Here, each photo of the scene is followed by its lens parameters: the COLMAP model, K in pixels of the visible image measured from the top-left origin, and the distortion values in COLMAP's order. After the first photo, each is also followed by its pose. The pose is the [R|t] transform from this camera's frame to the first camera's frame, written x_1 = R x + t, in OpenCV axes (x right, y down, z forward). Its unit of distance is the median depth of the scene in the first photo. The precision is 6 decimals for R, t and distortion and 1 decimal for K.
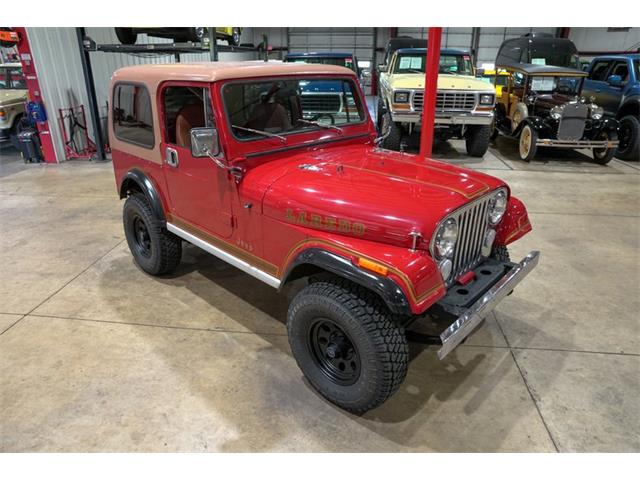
lens RADIAL K [[438.2, 0, 322.0], [0, 438.2, 240.3], [0, 0, 1]] dist [-0.140414, 0.109390]
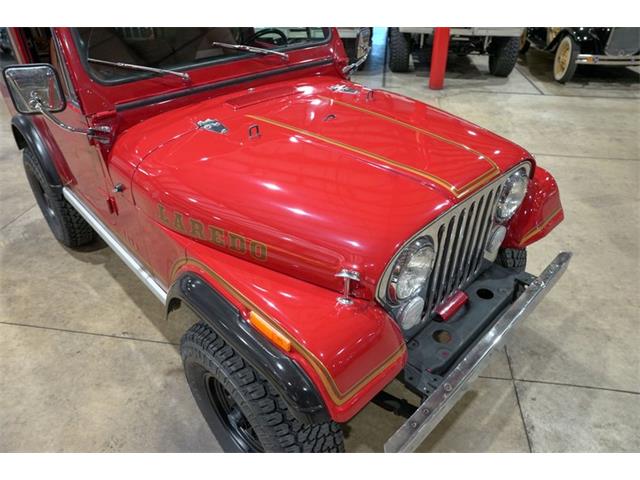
lens RADIAL K [[438.2, 0, 321.4], [0, 438.2, 239.7], [0, 0, 1]] dist [-0.140414, 0.109390]
pose [[0.999084, 0.014541, -0.040248, 0.134084], [-0.006486, 0.981088, 0.193456, -0.108281], [0.042300, -0.193017, 0.980283, 0.311654]]
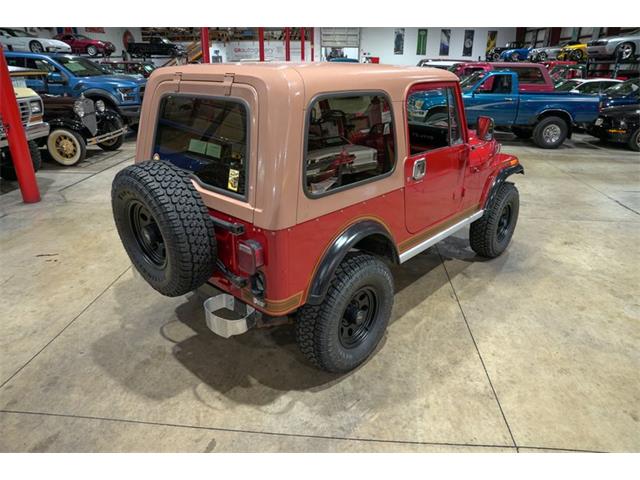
lens RADIAL K [[438.2, 0, 322.2], [0, 438.2, 240.0], [0, 0, 1]] dist [-0.140414, 0.109390]
pose [[-0.026330, -0.390103, 0.920395, -1.228339], [0.383845, 0.846188, 0.369632, -0.477494], [-0.923022, 0.363022, 0.127459, 1.126336]]
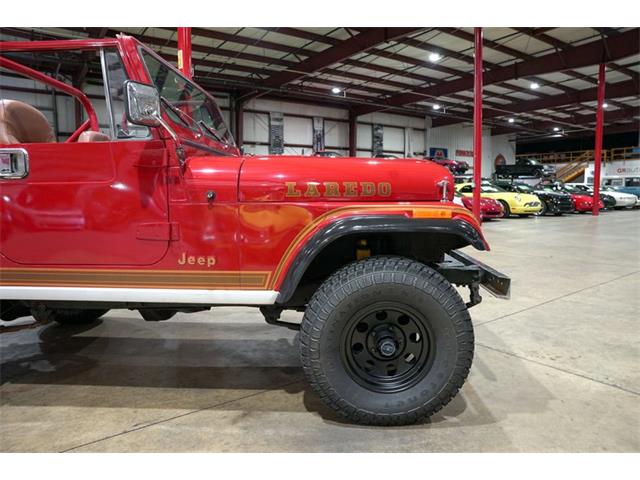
lens RADIAL K [[438.2, 0, 321.2], [0, 438.2, 239.0], [0, 0, 1]] dist [-0.140414, 0.109390]
pose [[0.748119, -0.082423, 0.658426, -0.419740], [0.271785, 0.943268, -0.190729, 0.141008], [-0.605352, 0.321638, 0.728078, 0.335312]]
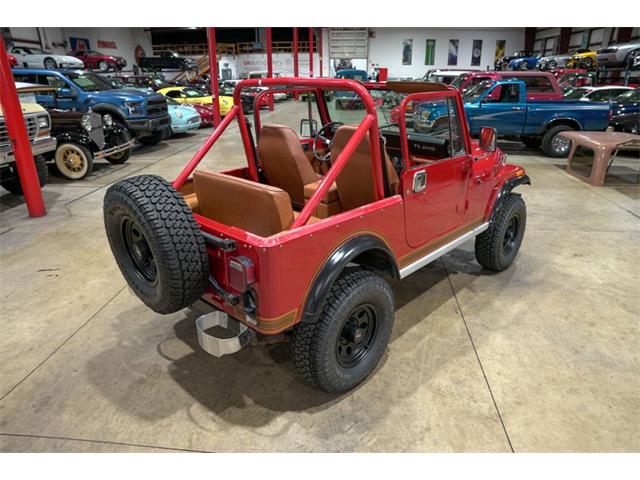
lens RADIAL K [[438.2, 0, 322.0], [0, 438.2, 240.1], [0, 0, 1]] dist [-0.140414, 0.109390]
pose [[-0.005678, -0.367996, 0.929810, -1.204131], [0.397078, 0.852547, 0.339842, -0.468264], [-0.917767, 0.371137, 0.141282, 1.101723]]
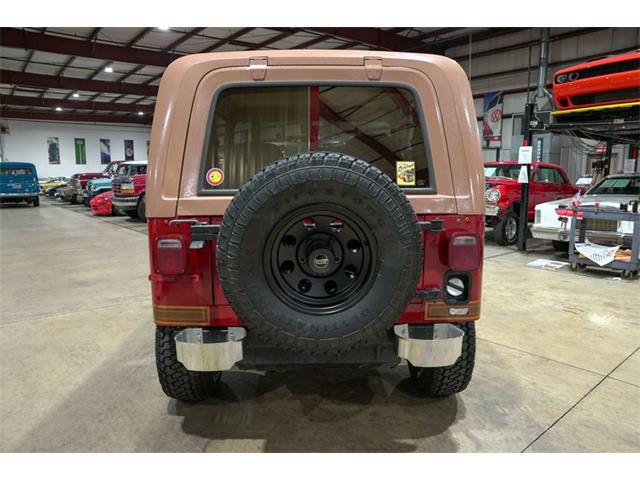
lens RADIAL K [[438.2, 0, 321.9], [0, 438.2, 239.6], [0, 0, 1]] dist [-0.140414, 0.109390]
pose [[-0.712816, -0.104864, 0.693467, -0.881220], [0.274473, 0.868188, 0.413417, -0.550848], [-0.645413, 0.485028, -0.590076, 1.768589]]
